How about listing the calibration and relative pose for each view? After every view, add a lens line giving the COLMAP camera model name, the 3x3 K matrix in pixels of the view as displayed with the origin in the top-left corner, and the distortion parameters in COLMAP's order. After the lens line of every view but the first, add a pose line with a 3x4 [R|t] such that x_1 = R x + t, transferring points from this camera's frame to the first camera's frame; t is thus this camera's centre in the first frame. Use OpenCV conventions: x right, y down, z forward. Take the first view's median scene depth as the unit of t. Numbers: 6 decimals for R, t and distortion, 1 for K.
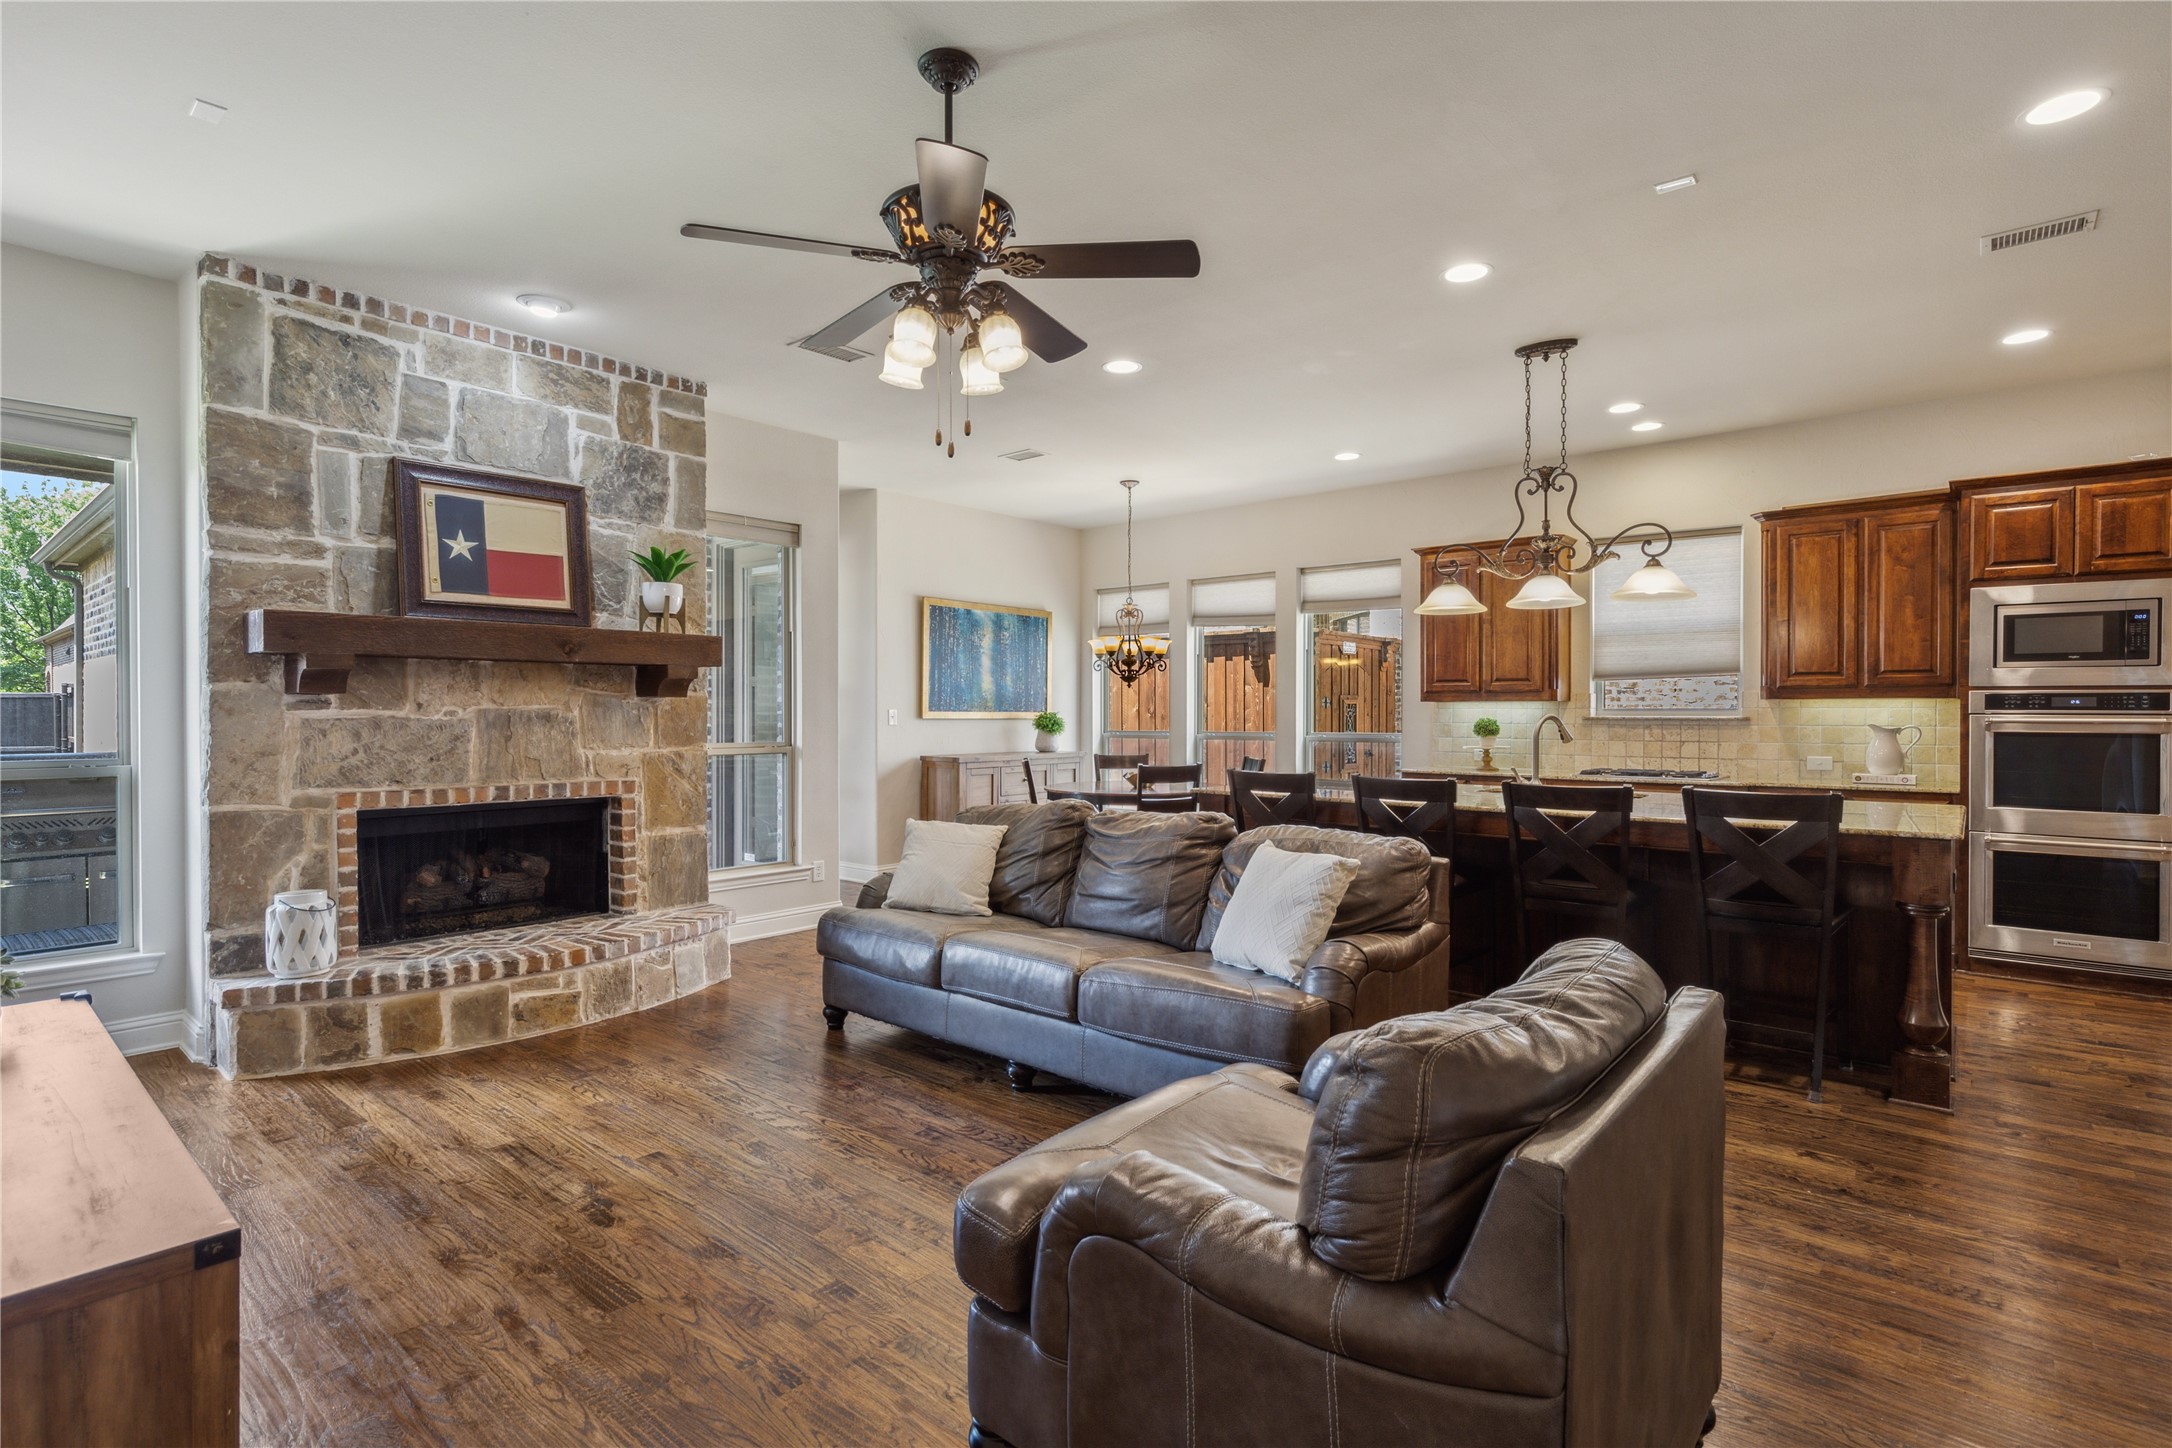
lens RADIAL K [[1040.4, 0, 1088.0], [0, 1040.4, 720.8], [0, 0, 1]] dist [-0.002876, -0.000741]
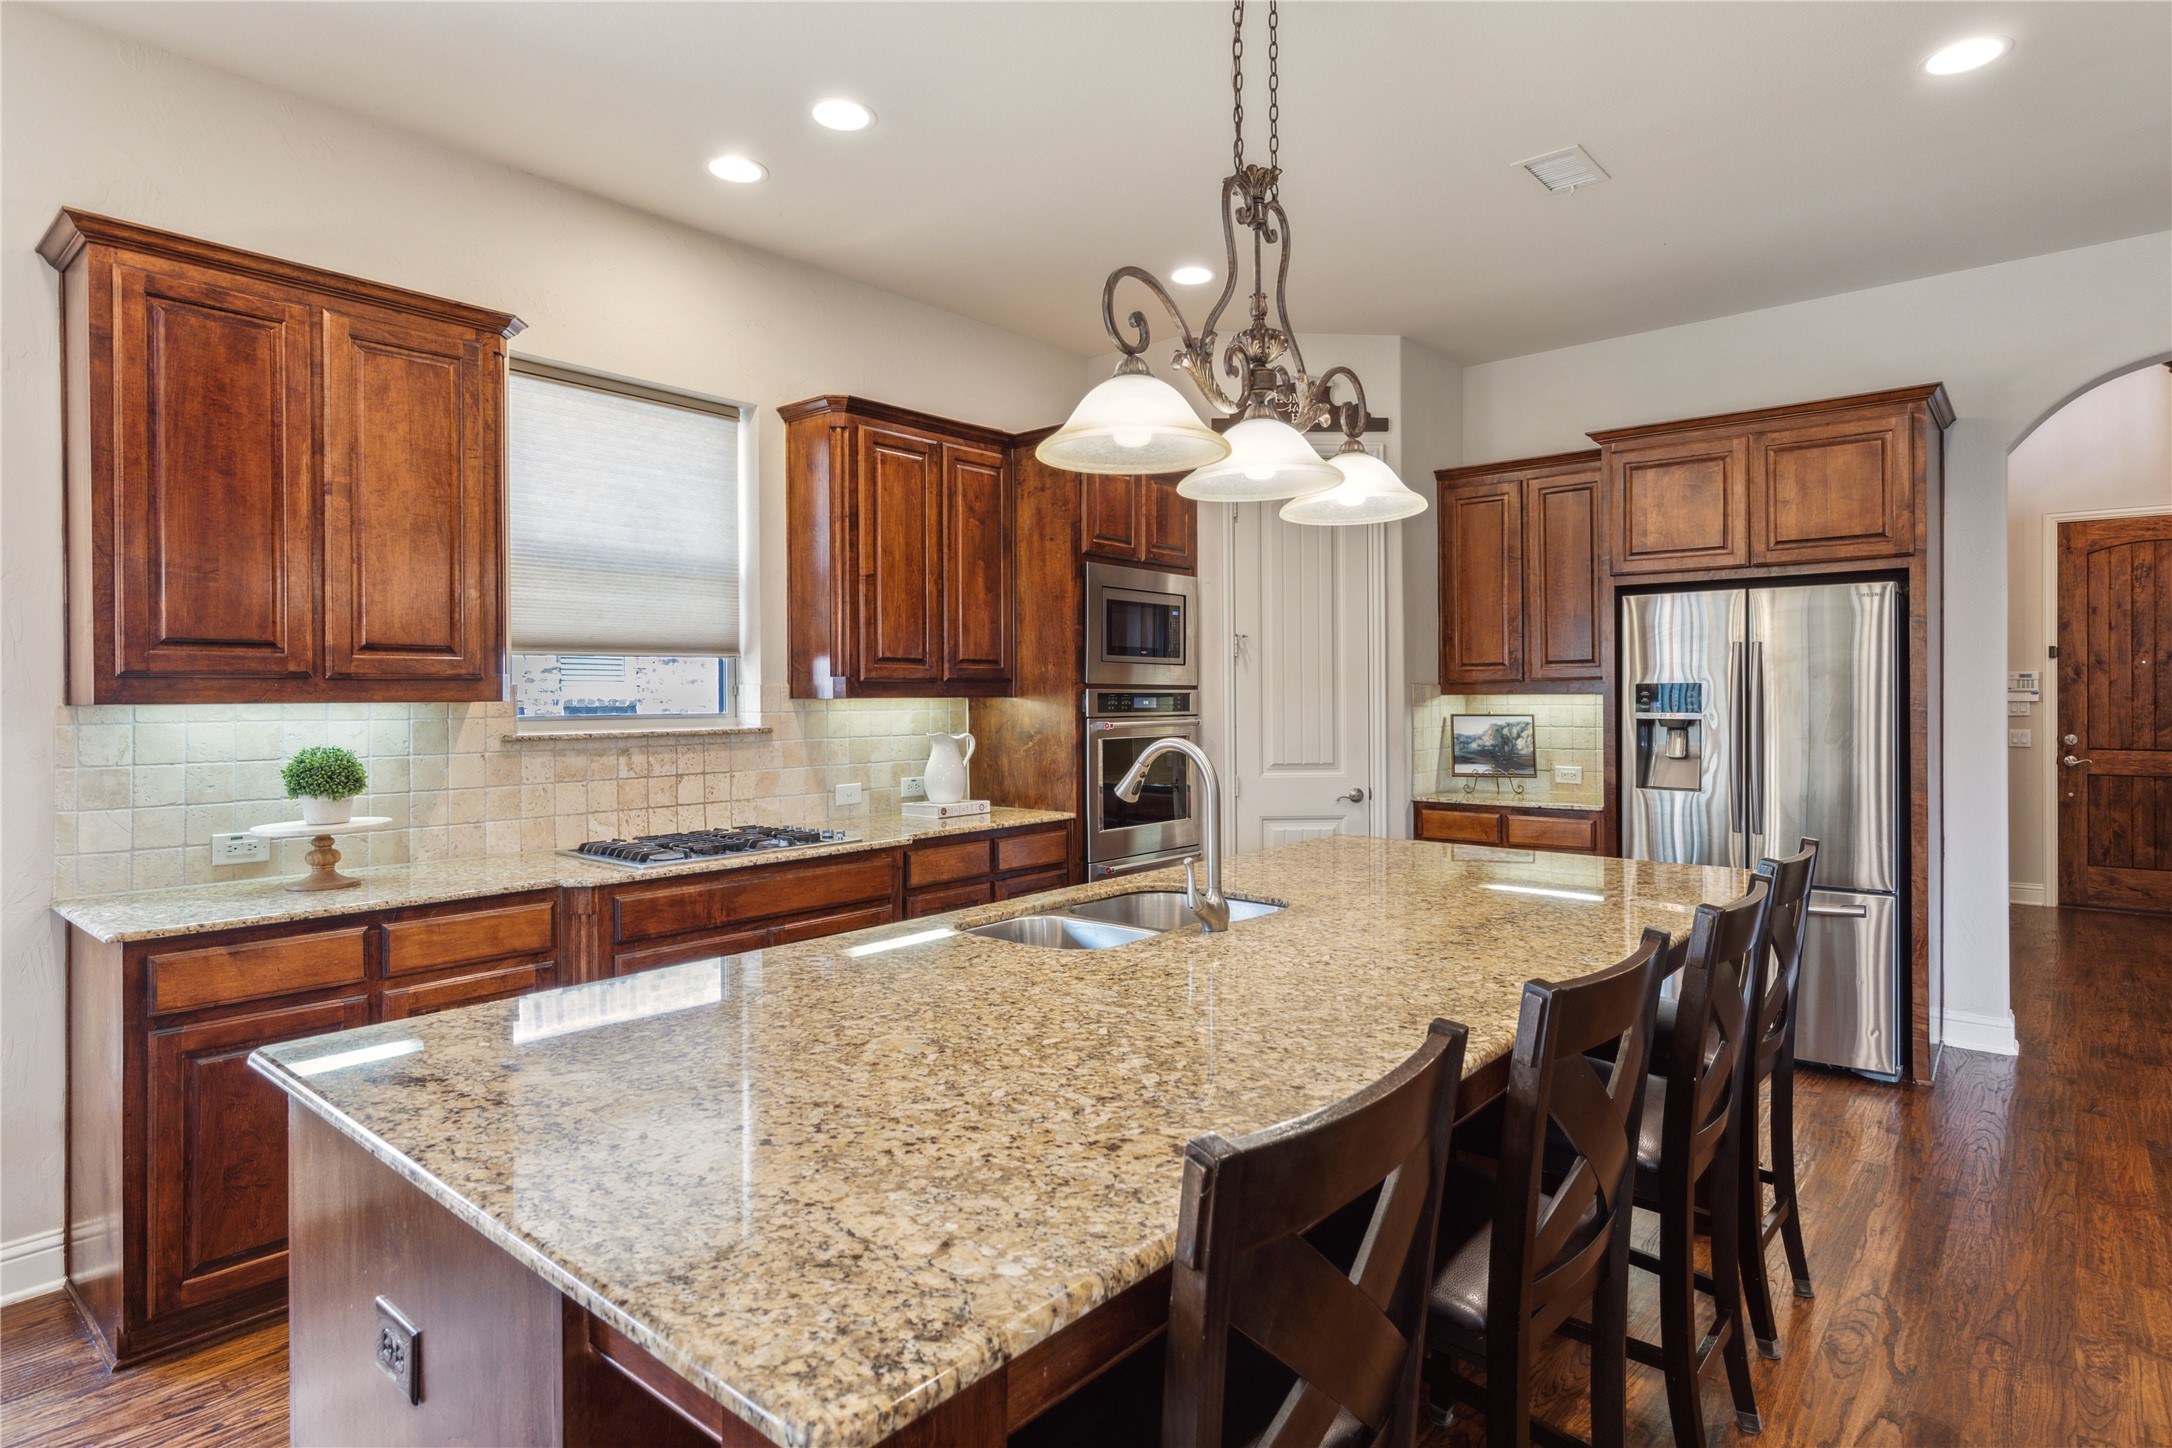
lens RADIAL K [[1152.6, 0, 1093.2], [0, 1152.6, 697.5], [0, 0, 1]] dist [0.003332, -0.000886]
pose [[-0.001602, -0.000785, 0.999998, -0.043932], [0.015977, 0.999872, 0.000811, -0.023362], [-0.999871, 0.015978, -0.001589, 1.024453]]
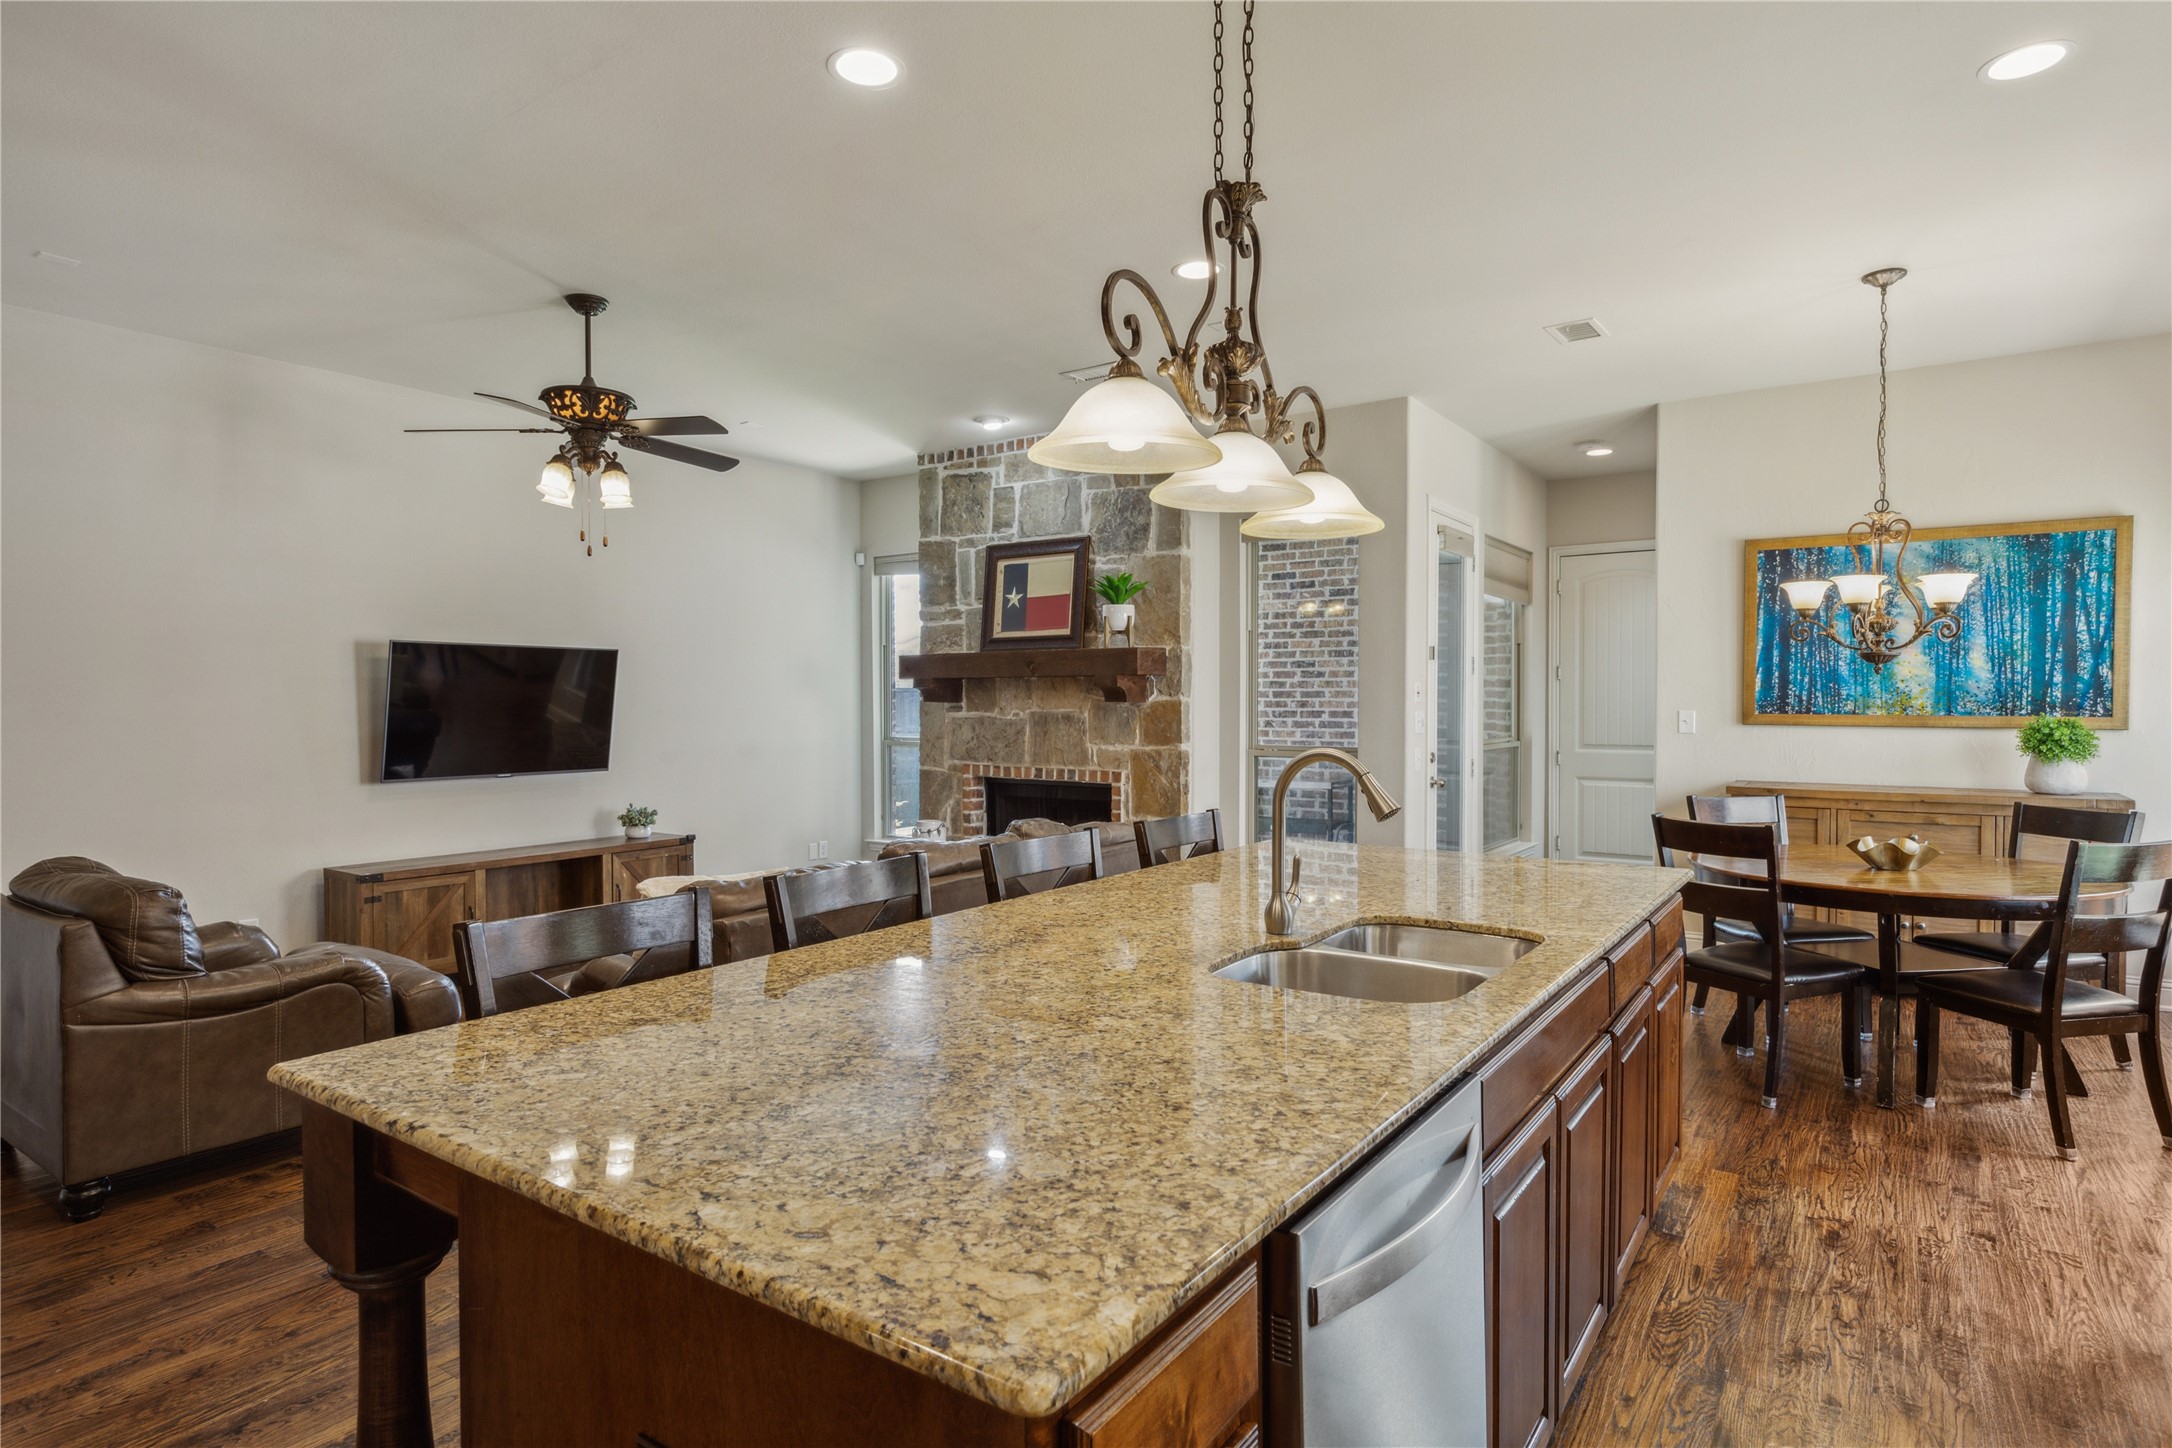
lens RADIAL K [[1153.5, 0, 1094.7], [0, 1153.5, 717.6], [0, 0, 1]] dist [0.000076, -0.001303]
pose [[0.094691, 0.015203, -0.995391, 0.884256], [-0.006321, 0.999872, 0.014670, -0.024531], [0.995487, 0.004903, 0.094775, 0.856830]]
